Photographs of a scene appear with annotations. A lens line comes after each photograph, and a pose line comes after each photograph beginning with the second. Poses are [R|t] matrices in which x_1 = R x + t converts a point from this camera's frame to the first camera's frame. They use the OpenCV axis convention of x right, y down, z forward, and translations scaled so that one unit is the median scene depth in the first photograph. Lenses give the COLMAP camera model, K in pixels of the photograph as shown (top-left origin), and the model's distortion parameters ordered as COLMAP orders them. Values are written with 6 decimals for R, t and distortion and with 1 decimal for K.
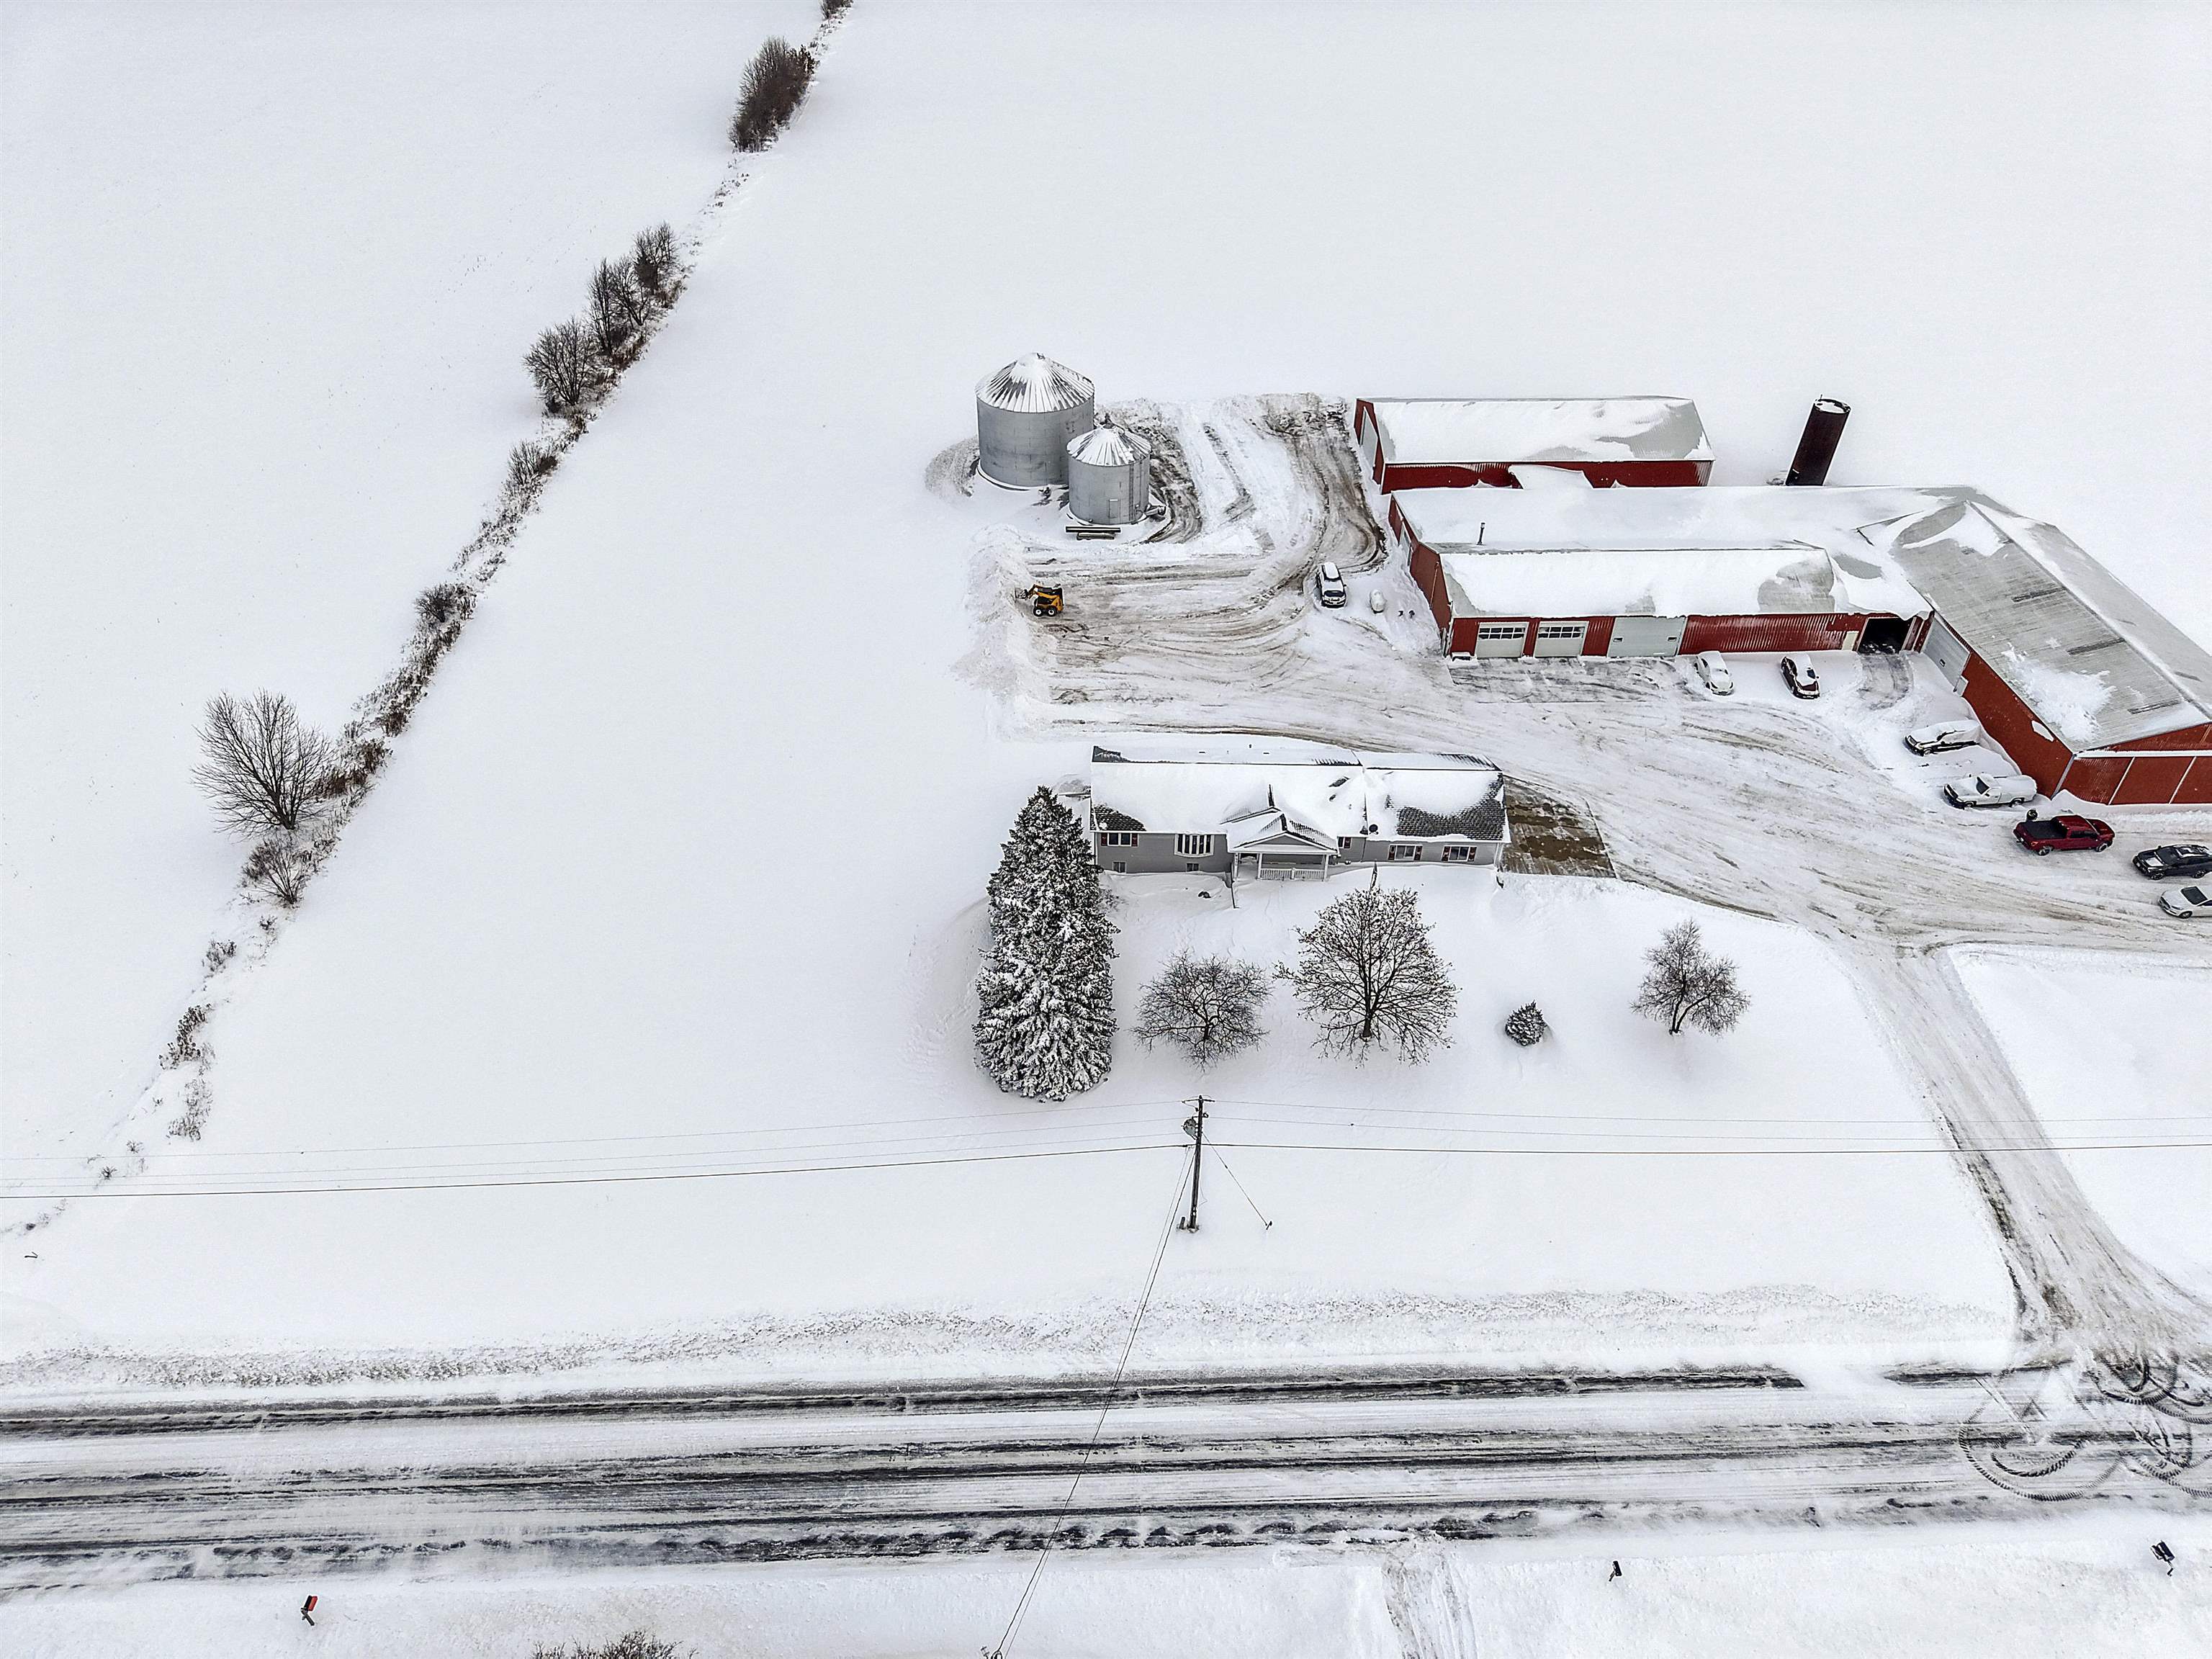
lens RADIAL K [[1481.0, 0, 1096.1], [0, 1481.0, 824.7], [0, 0, 1]] dist [0.010595, -0.008235]
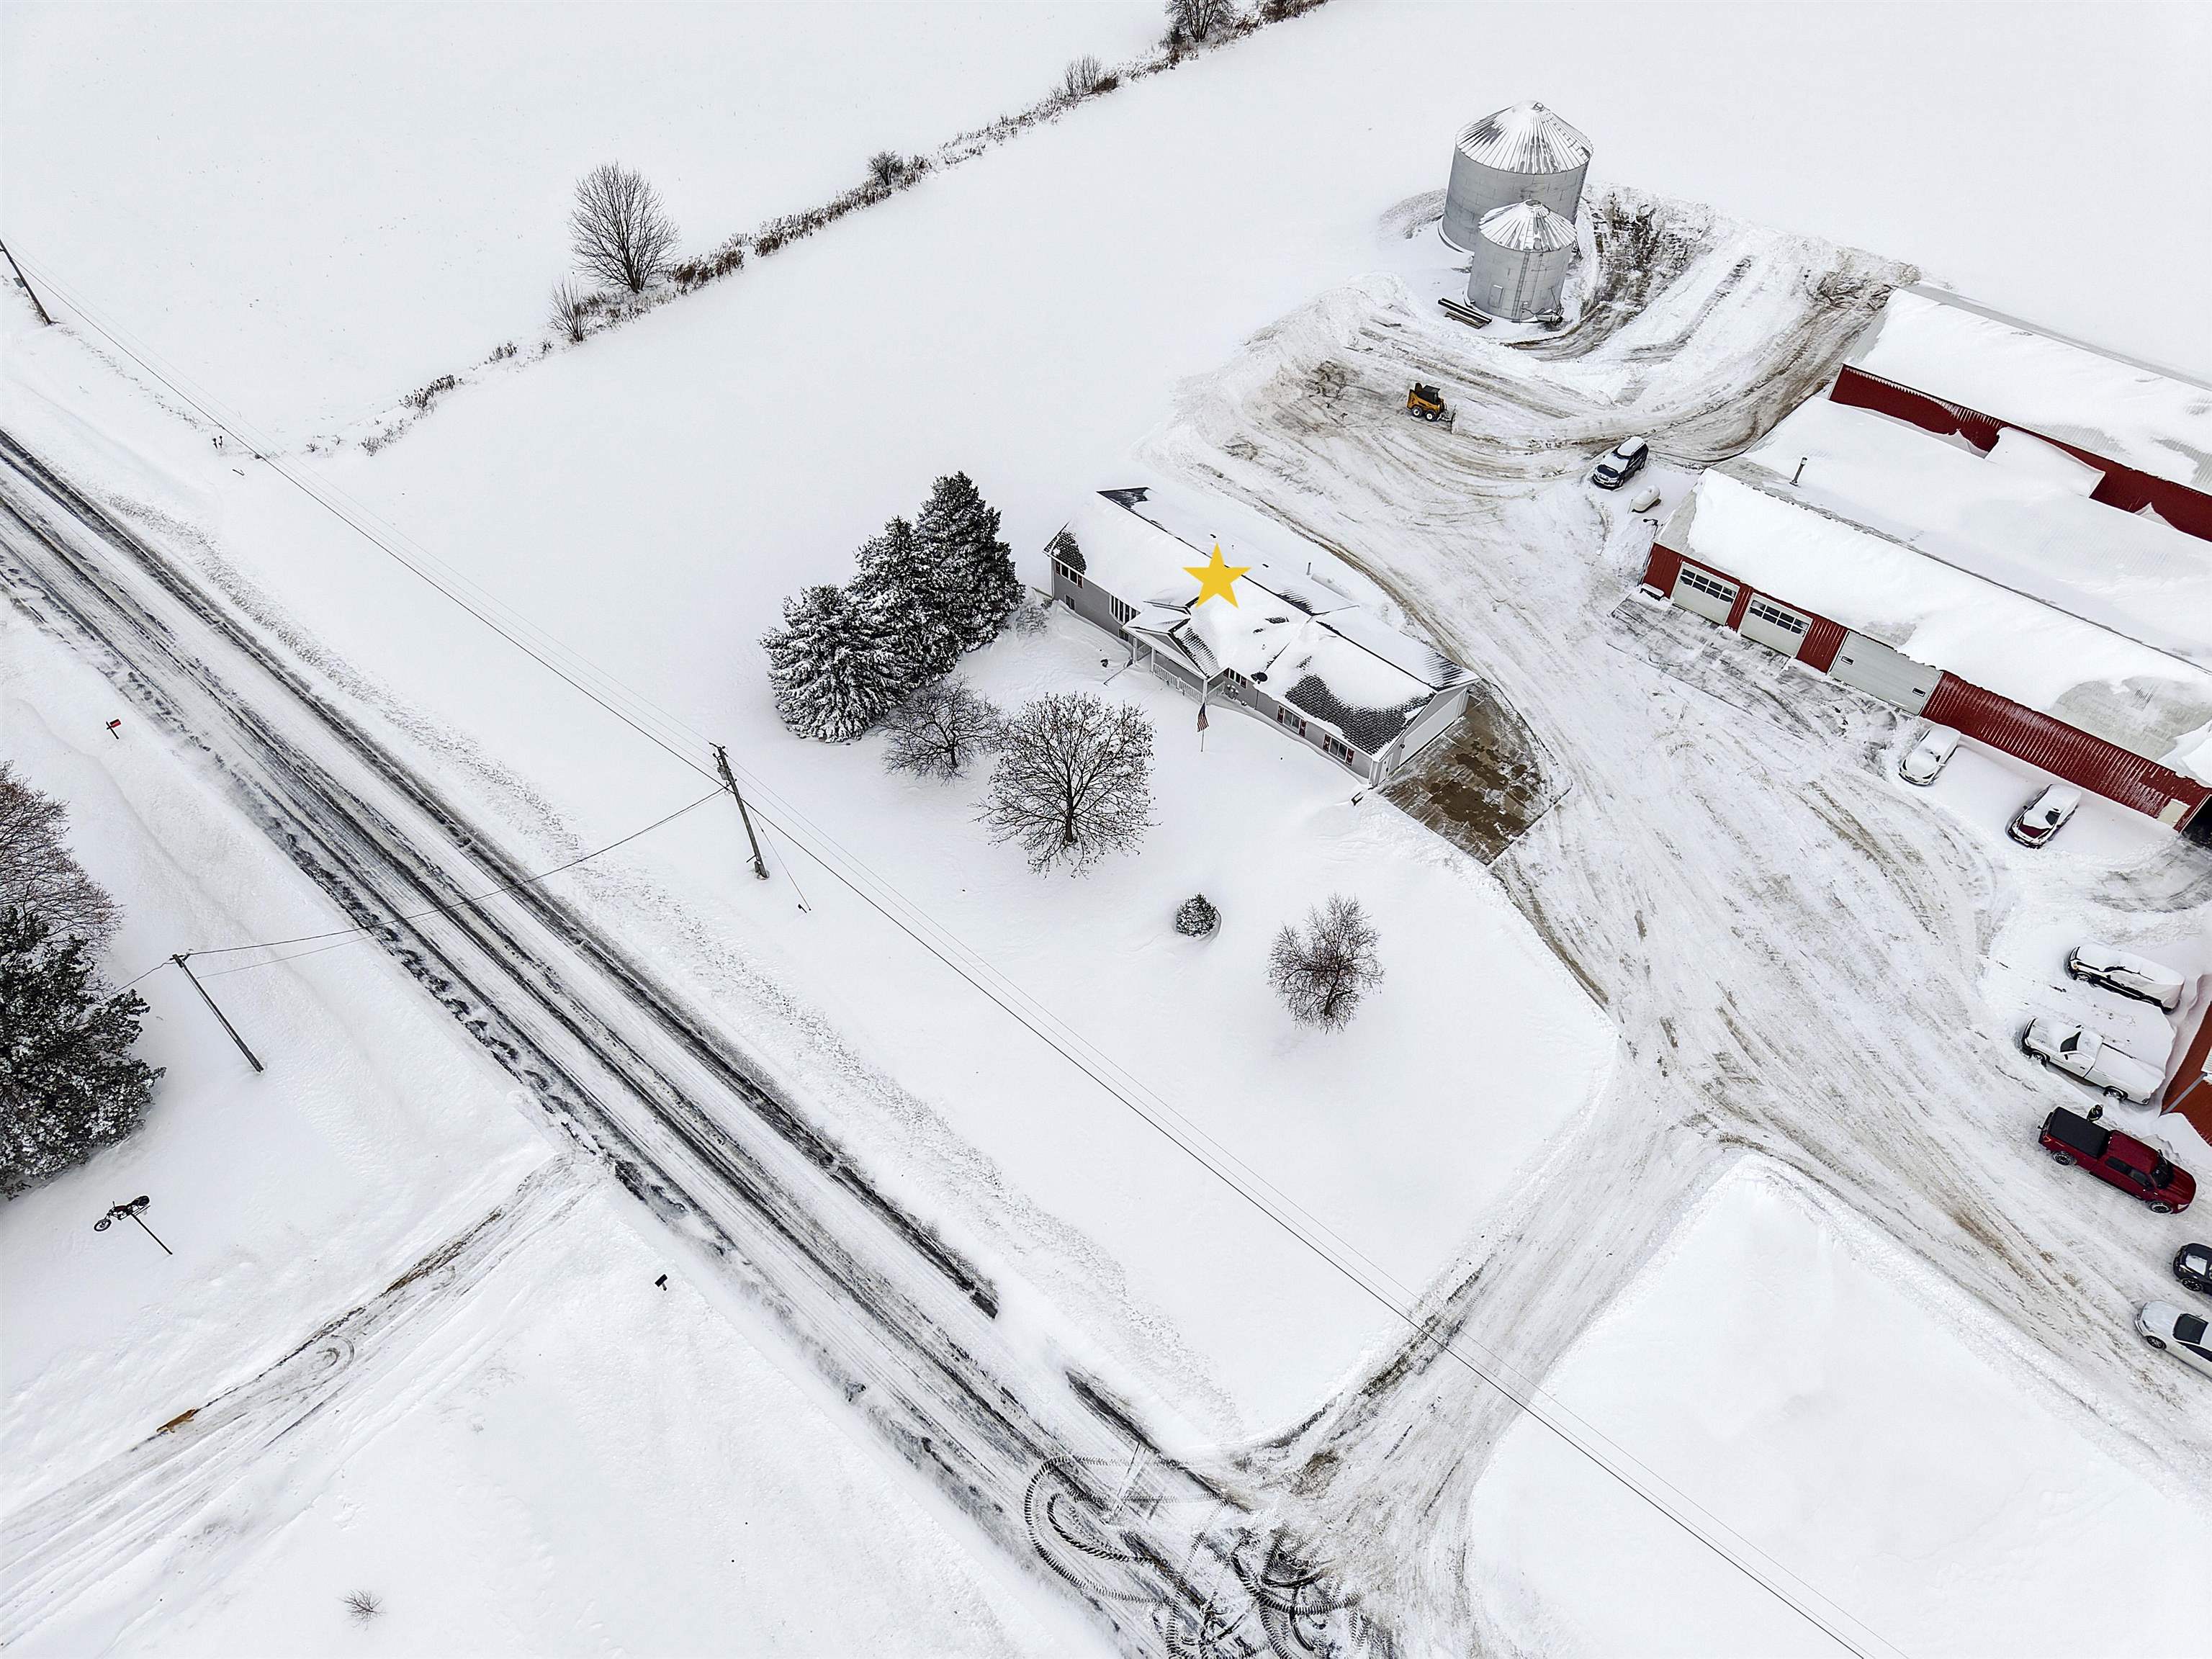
lens RADIAL K [[1487.2, 0, 1100.4], [0, 1487.2, 806.8], [0, 0, 1]] dist [0.023164, -0.030101]
pose [[0.731550, 0.496204, -0.467564, 0.633958], [-0.415491, 0.868196, 0.271299, -0.146134], [0.540557, -0.004200, 0.841297, 0.193435]]
